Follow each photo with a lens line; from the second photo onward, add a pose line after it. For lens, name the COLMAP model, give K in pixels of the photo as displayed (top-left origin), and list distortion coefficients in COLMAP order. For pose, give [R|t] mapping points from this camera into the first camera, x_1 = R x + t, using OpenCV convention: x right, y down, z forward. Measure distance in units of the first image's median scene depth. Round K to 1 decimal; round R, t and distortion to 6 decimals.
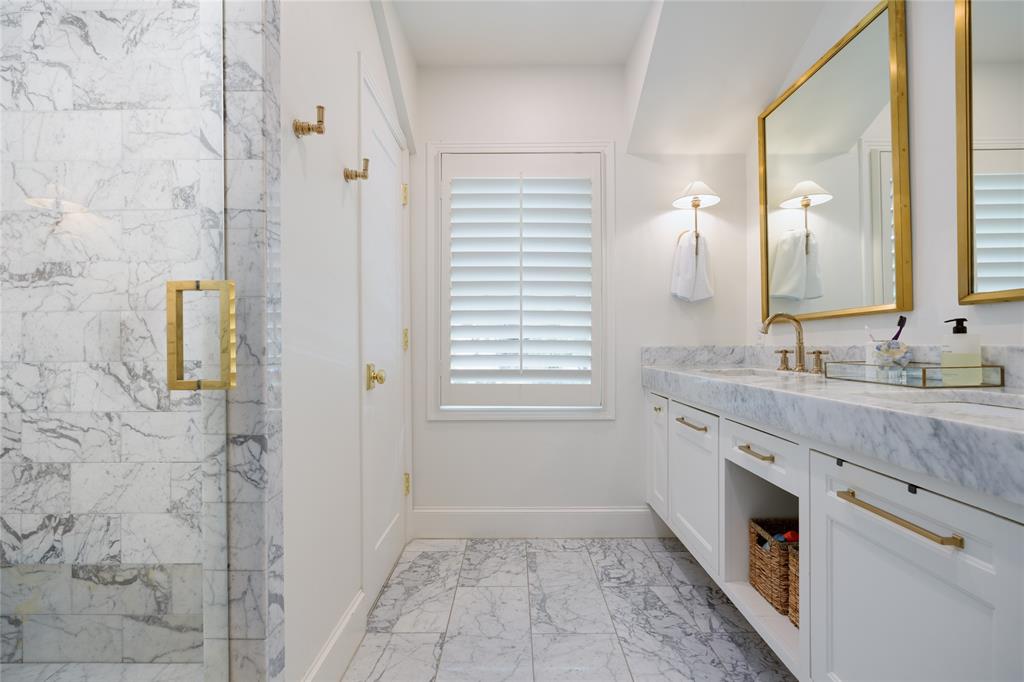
lens RADIAL K [[465.7, 0, 512.0], [0, 465.7, 341.0], [0, 0, 1]] dist [0.000292, 0.000061]
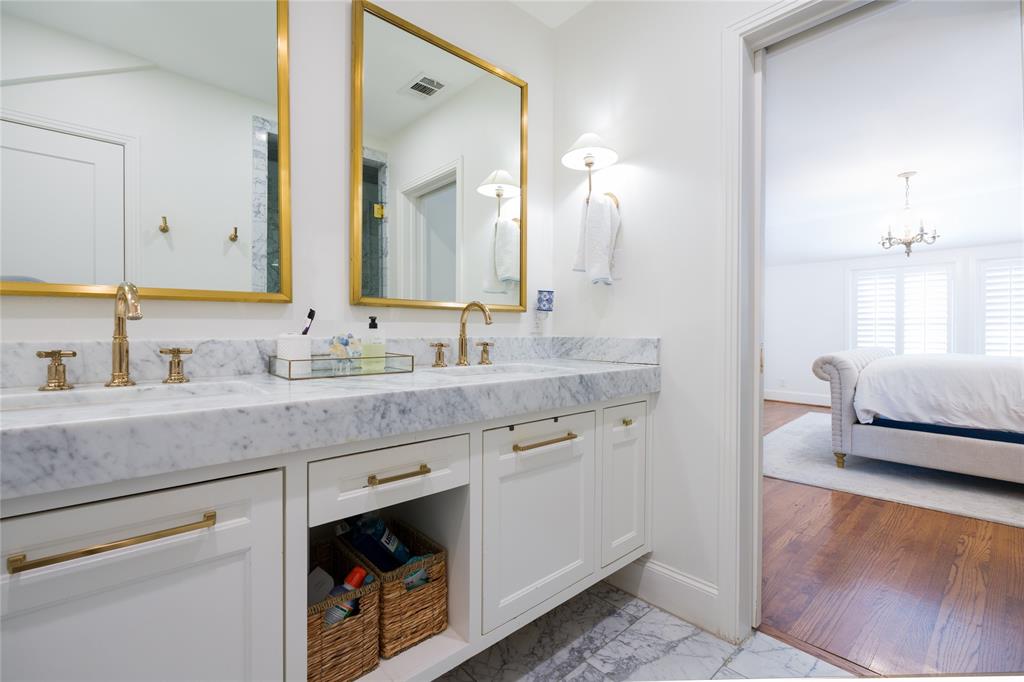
lens RADIAL K [[454.5, 0, 512.0], [0, 454.5, 341.0], [0, 0, 1]] dist [-0.000561, -0.000027]
pose [[-0.677290, -0.007126, 0.735682, -0.194979], [-0.000977, 0.999961, 0.008786, 0.006358], [-0.735716, 0.005232, -0.677270, 1.600732]]
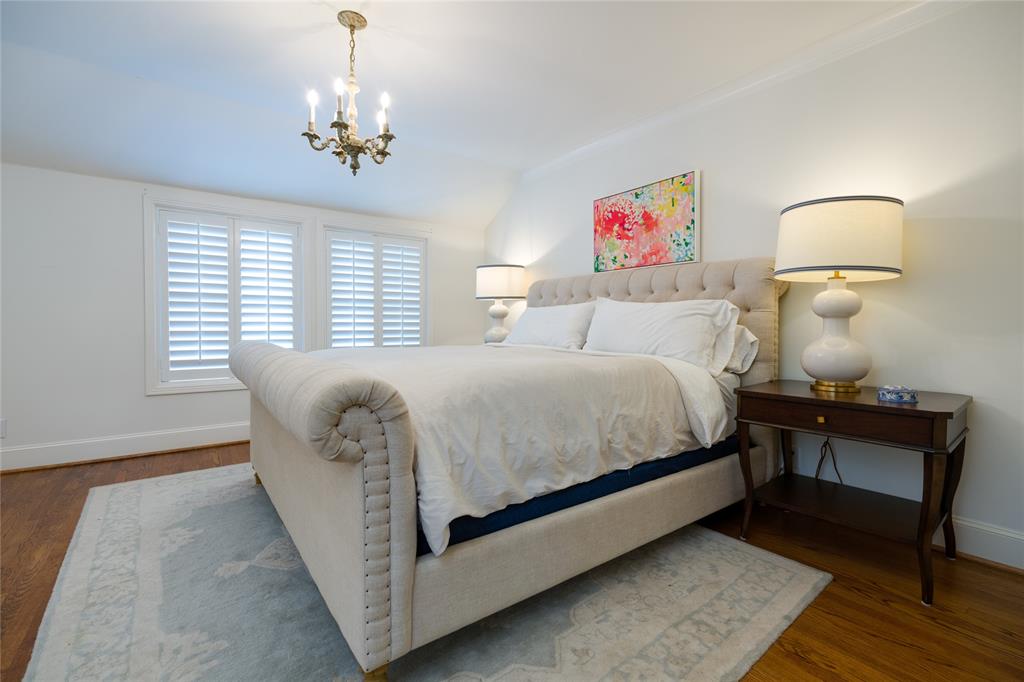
lens RADIAL K [[462.2, 0, 513.7], [0, 462.2, 327.4], [0, 0, 1]] dist [-0.000155, -0.000008]
pose [[-0.788877, 0.011868, -0.614437, 0.008263], [0.006300, 0.999917, 0.011225, 0.005658], [0.614519, 0.004985, -0.788886, 1.136685]]
